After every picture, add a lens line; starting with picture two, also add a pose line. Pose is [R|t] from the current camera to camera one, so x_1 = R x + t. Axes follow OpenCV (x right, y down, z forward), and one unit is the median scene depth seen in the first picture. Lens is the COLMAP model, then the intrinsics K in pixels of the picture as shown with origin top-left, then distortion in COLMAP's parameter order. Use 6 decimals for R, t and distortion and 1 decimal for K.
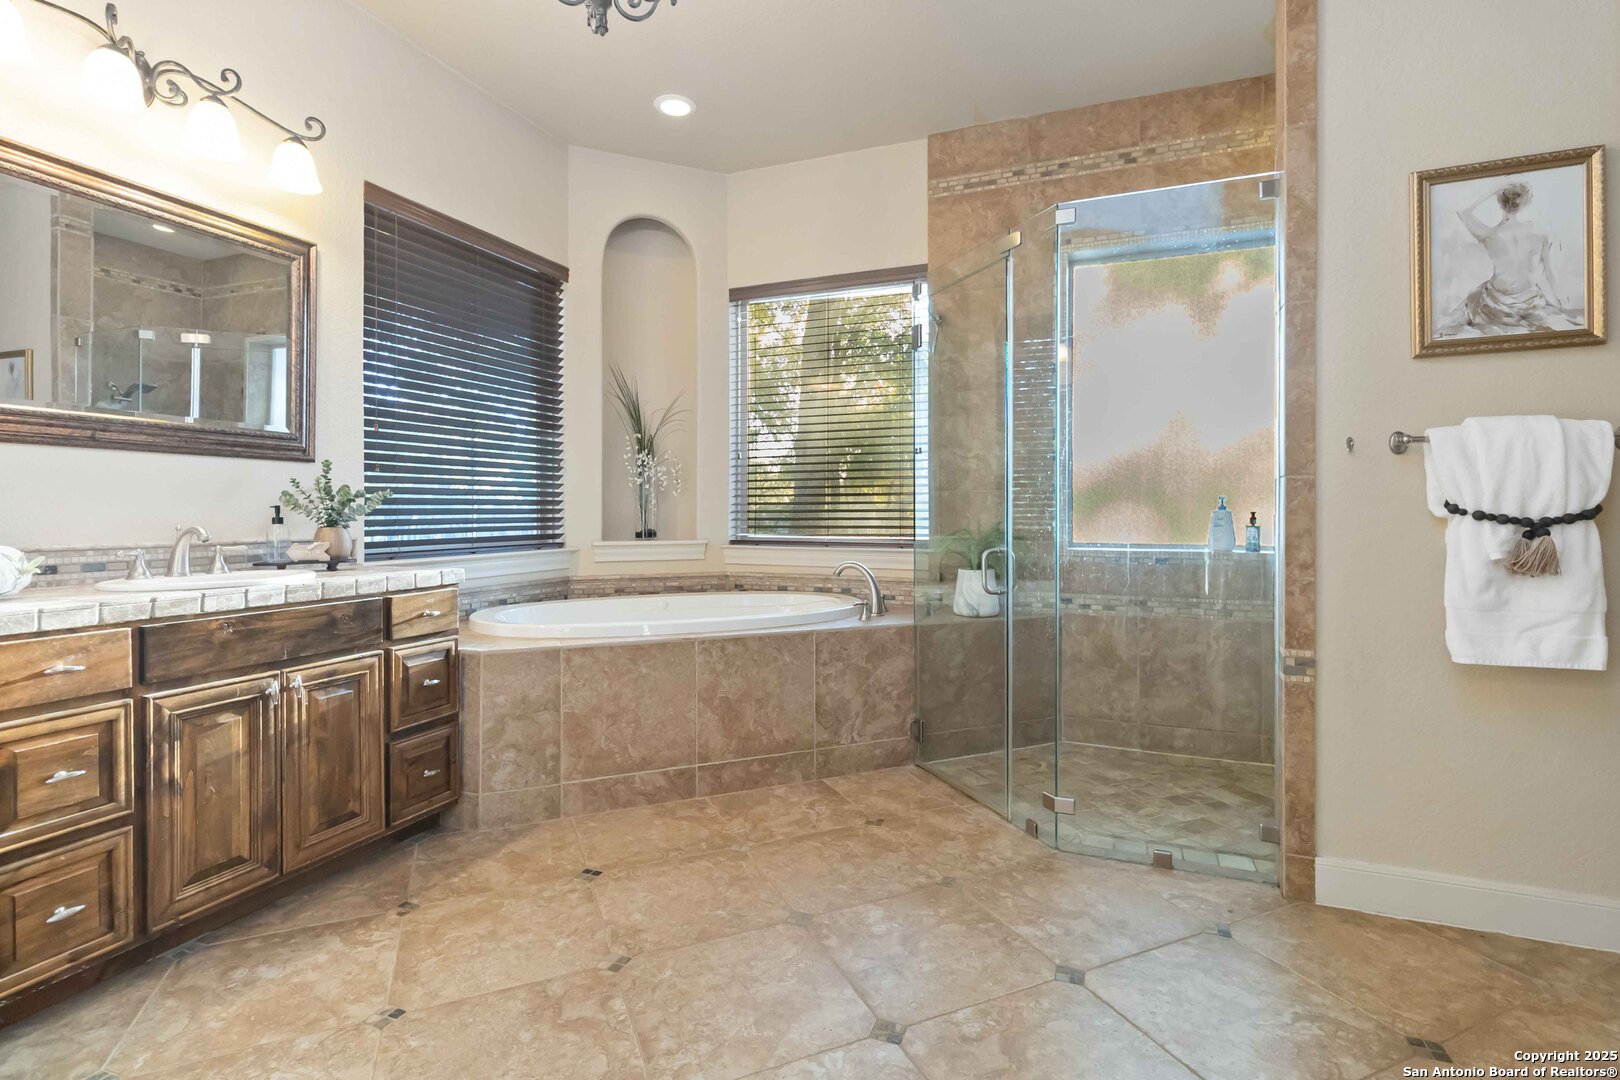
lens RADIAL K [[766.9, 0, 820.1], [0, 766.9, 514.8], [0, 0, 1]] dist [0.006845, -0.001612]
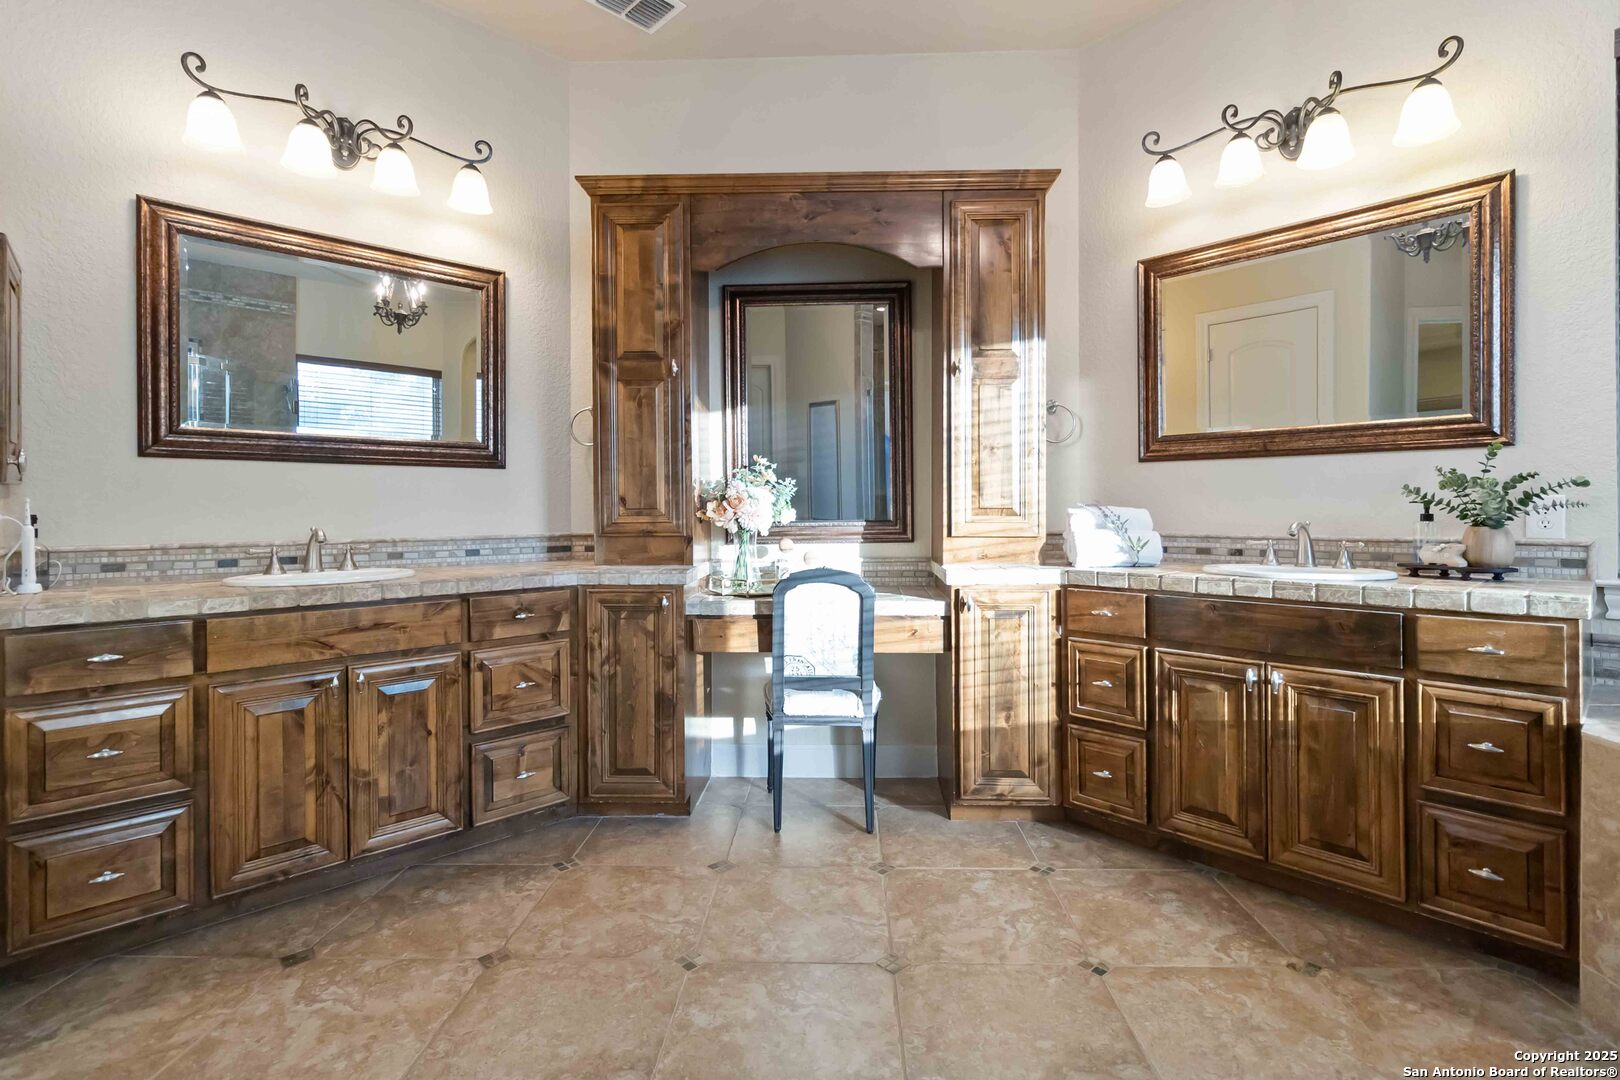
lens RADIAL K [[766.9, 0, 822.0], [0, 766.9, 508.2], [0, 0, 1]] dist [0.006845, -0.001612]
pose [[-0.433652, 0.003631, -0.901073, 0.480447], [0.003457, 0.999991, 0.002366, -0.009180], [0.901074, -0.002089, -0.433661, 0.898695]]
